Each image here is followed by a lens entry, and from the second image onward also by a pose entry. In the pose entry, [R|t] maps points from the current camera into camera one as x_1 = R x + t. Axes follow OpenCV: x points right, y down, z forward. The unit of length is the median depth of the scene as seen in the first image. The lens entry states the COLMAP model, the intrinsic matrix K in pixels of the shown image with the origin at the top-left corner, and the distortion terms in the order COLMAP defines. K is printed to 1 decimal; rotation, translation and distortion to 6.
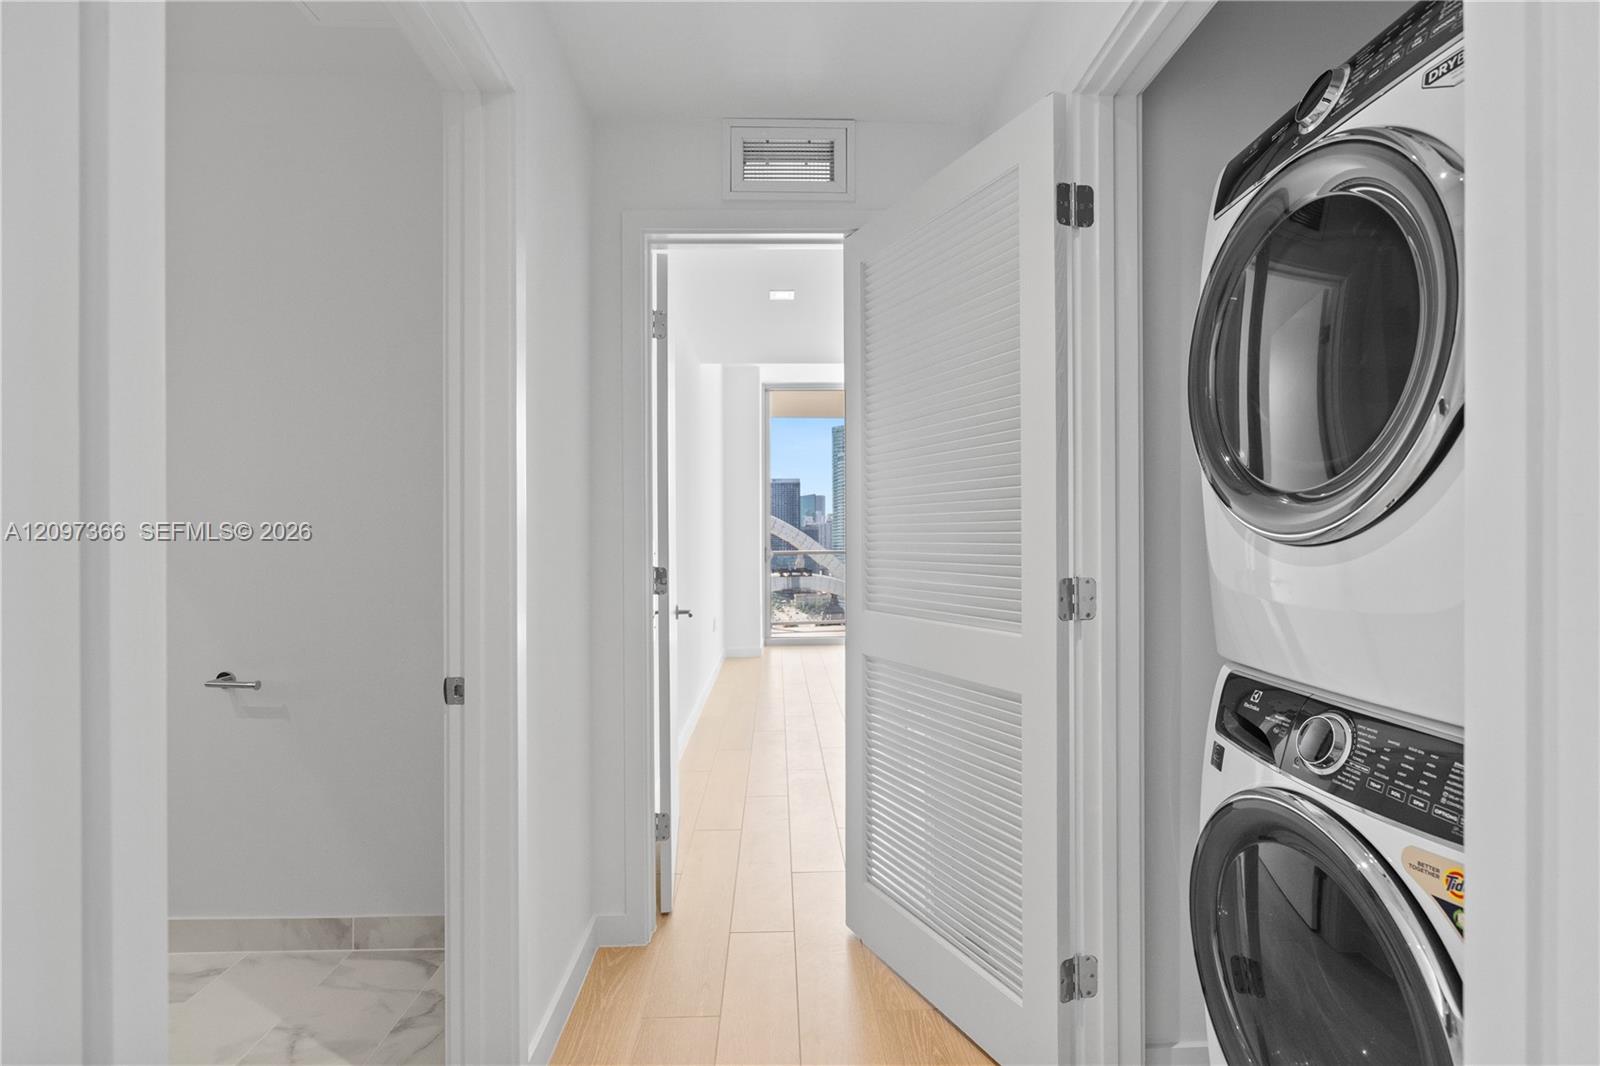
lens RADIAL K [[739.3, 0, 801.6], [0, 739.3, 537.7], [0, 0, 1]] dist [0.000287, 0.000342]
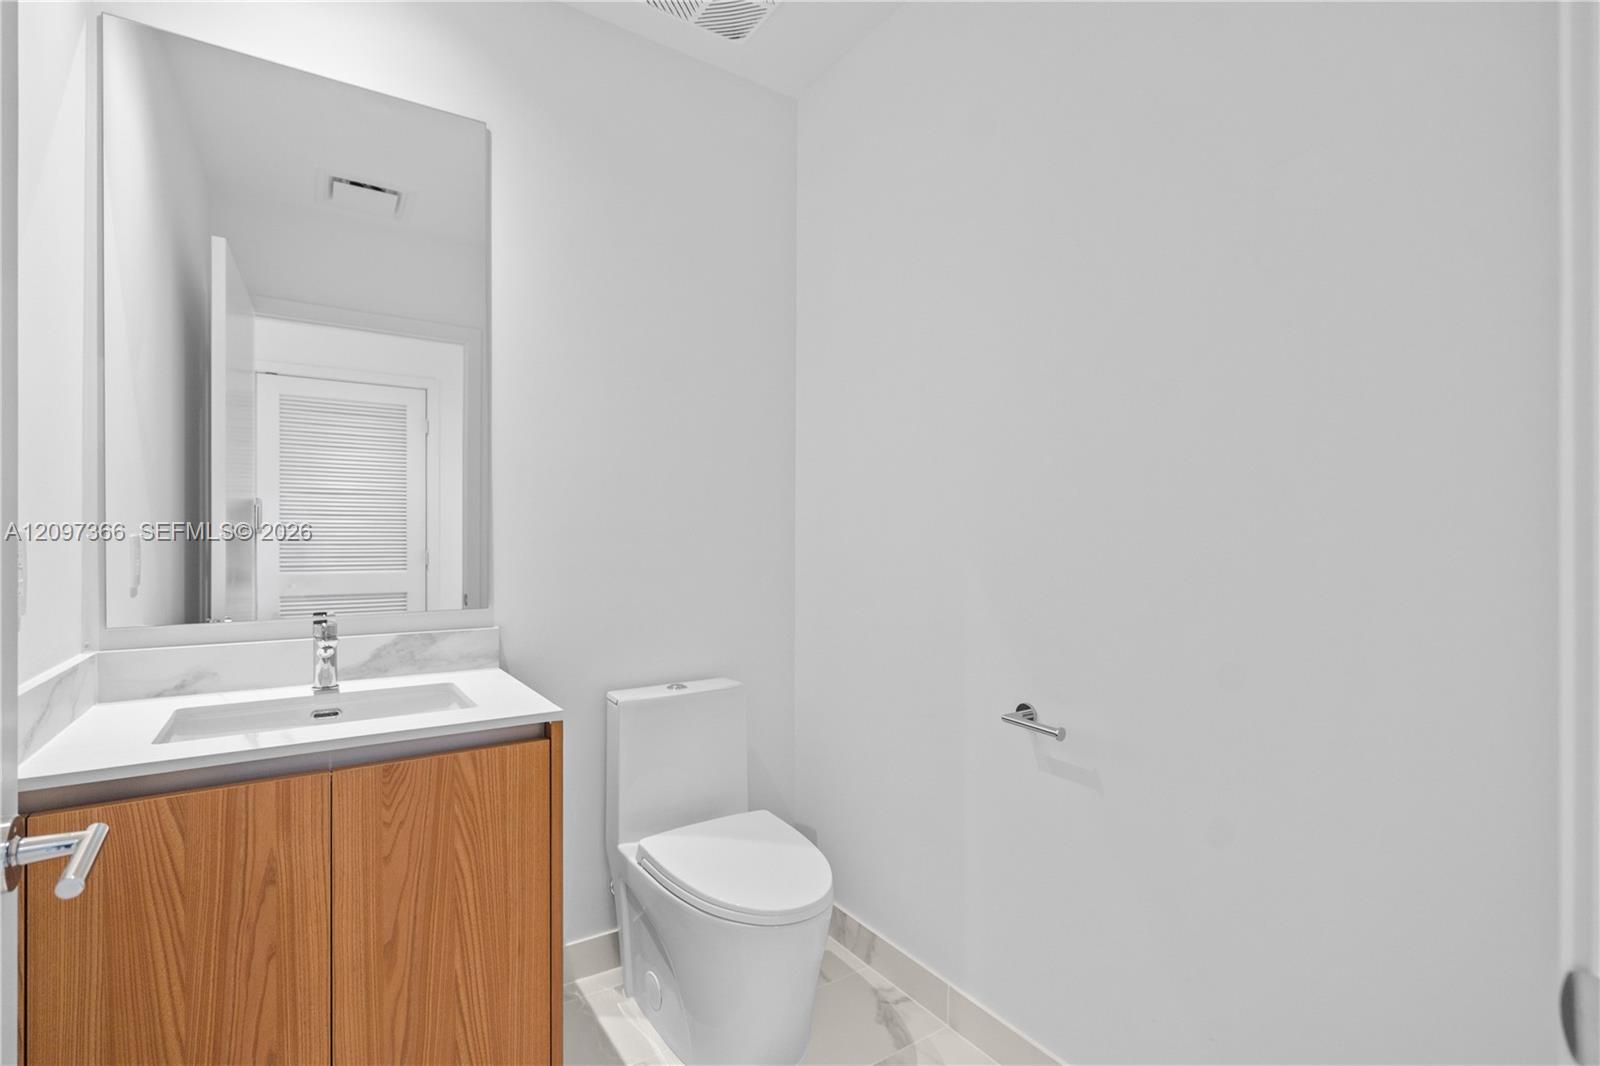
lens RADIAL K [[740.7, 0, 809.0], [0, 740.7, 543.7], [0, 0, 1]] dist [-0.002517, -0.000015]
pose [[0.545361, 0.010941, -0.838130, -0.260991], [-0.005421, 0.999940, 0.009526, 0.015945], [0.838184, -0.000652, 0.545387, 0.387433]]
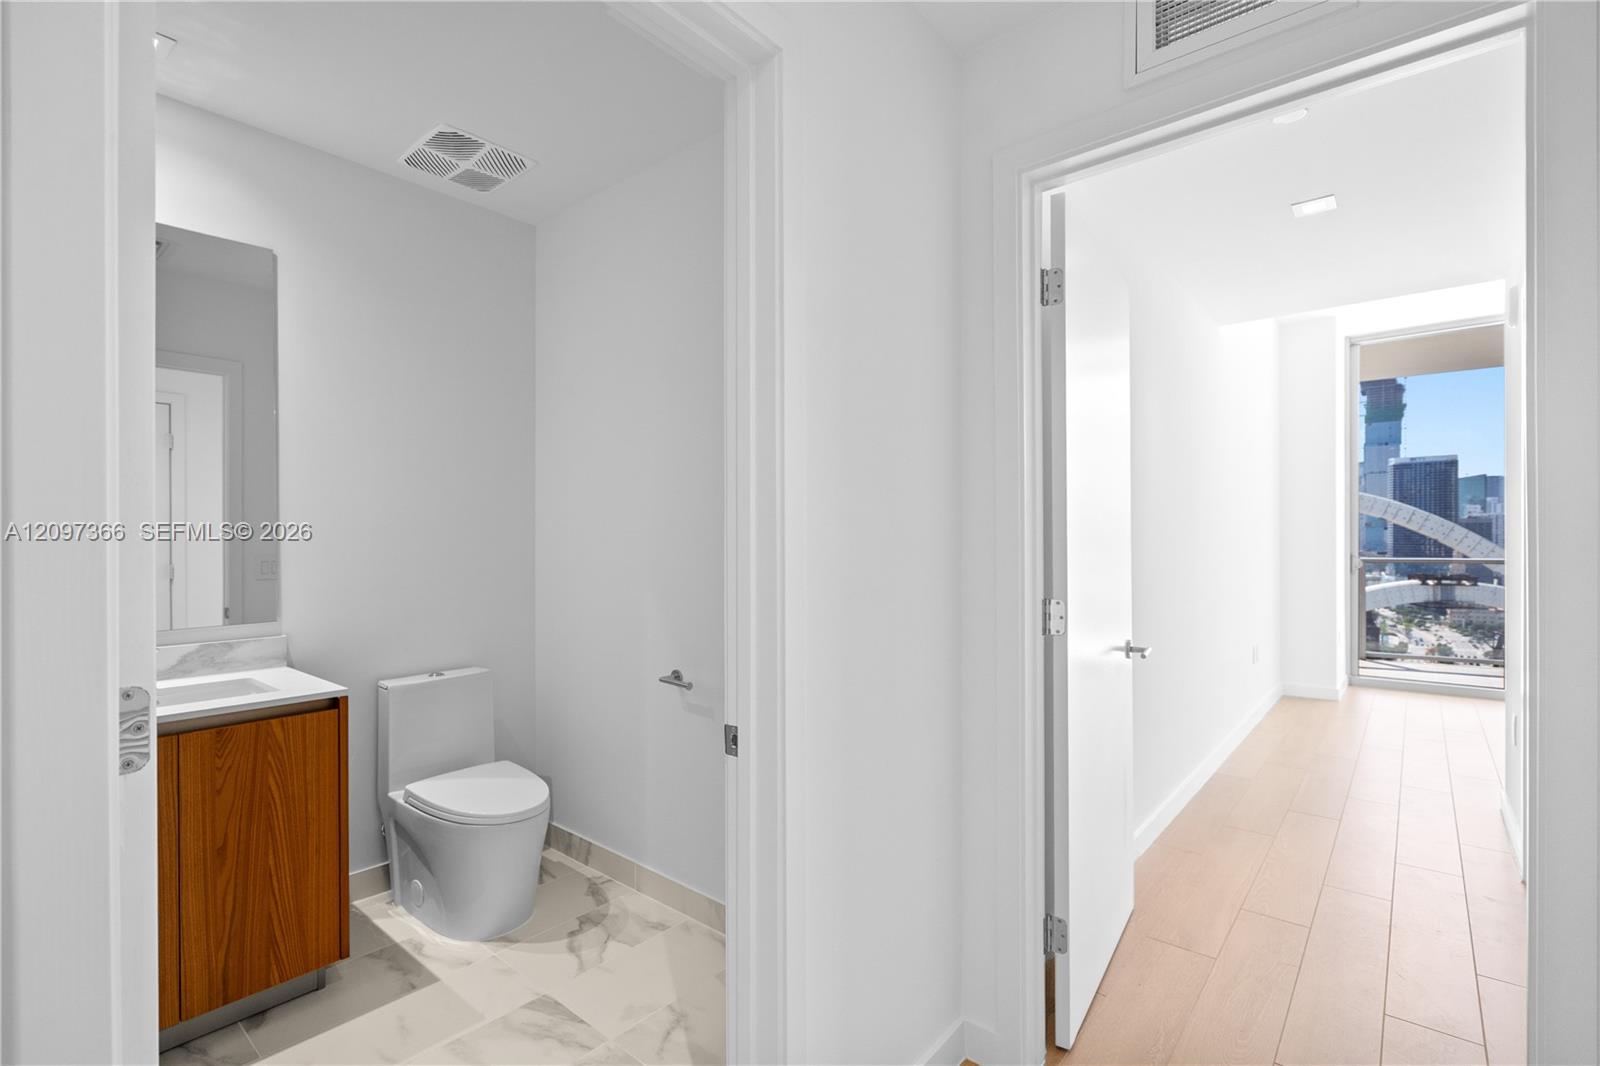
lens RADIAL K [[739.3, 0, 801.6], [0, 739.3, 537.7], [0, 0, 1]] dist [0.000287, 0.000342]
pose [[0.746476, 0.005212, -0.665392, 0.127347], [-0.001113, 0.999978, 0.006584, -0.030521], [0.665412, -0.004174, 0.746465, 0.247311]]
